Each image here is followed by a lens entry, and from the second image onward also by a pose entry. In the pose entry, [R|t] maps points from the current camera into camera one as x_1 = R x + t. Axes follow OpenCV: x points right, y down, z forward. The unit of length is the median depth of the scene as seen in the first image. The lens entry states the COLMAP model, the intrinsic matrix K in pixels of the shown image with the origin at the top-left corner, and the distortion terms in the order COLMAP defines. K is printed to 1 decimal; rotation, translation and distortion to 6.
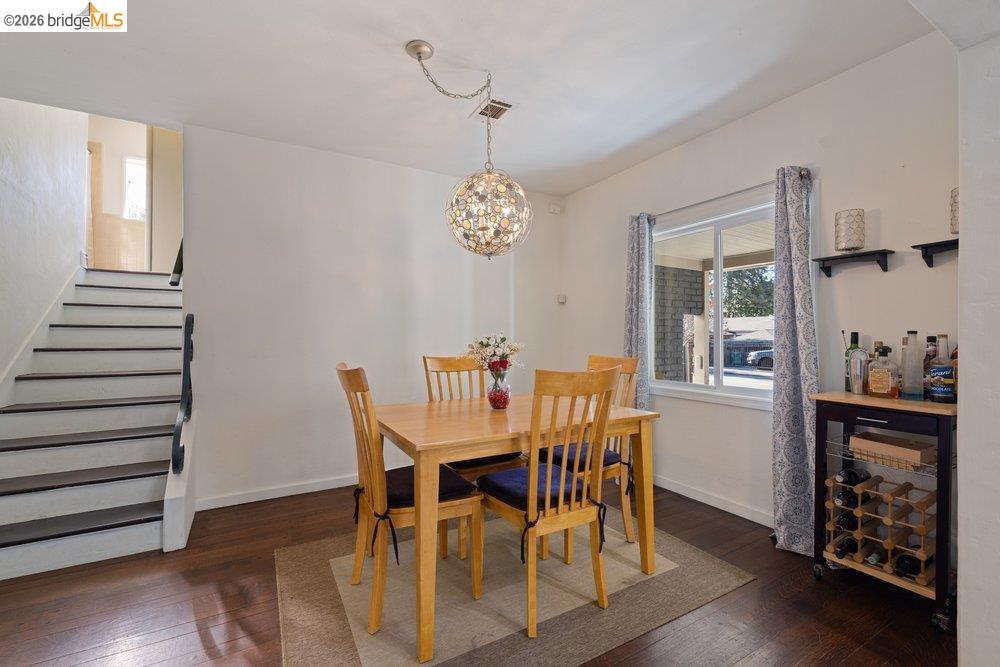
lens RADIAL K [[419.7, 0, 500.0], [0, 419.7, 333.5], [0, 0, 1]] dist [0.000459, 0.000190]
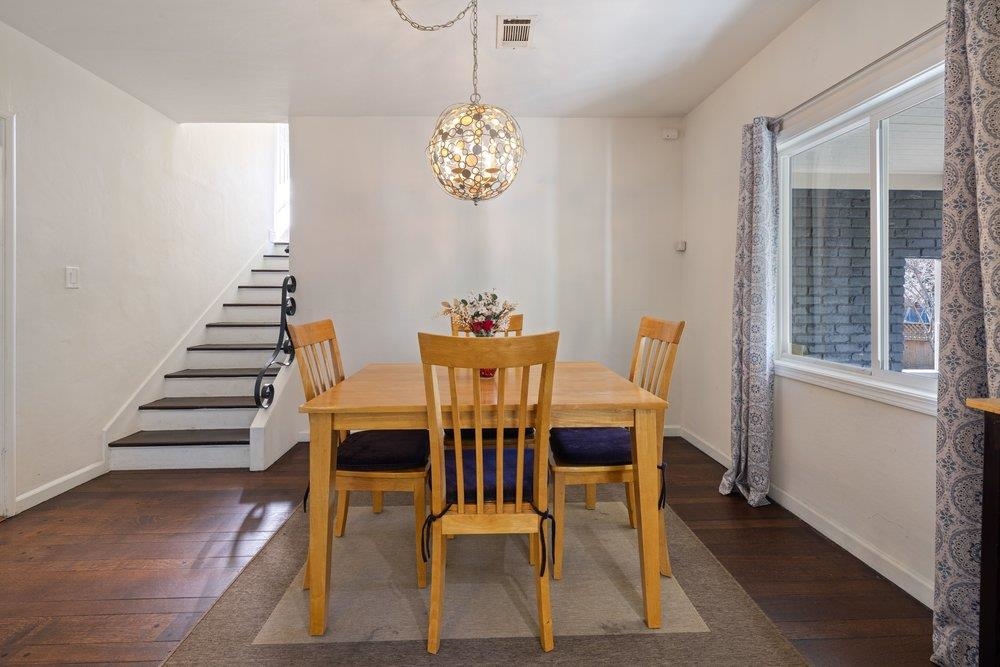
lens RADIAL K [[433.4, 0, 498.1], [0, 433.4, 295.8], [0, 0, 1]] dist [0.001226, -0.000105]
pose [[0.886040, -0.003061, -0.463599, 0.416240], [0.007614, 0.999939, 0.007951, 0.005026], [0.463547, -0.010575, 0.886009, 0.212034]]
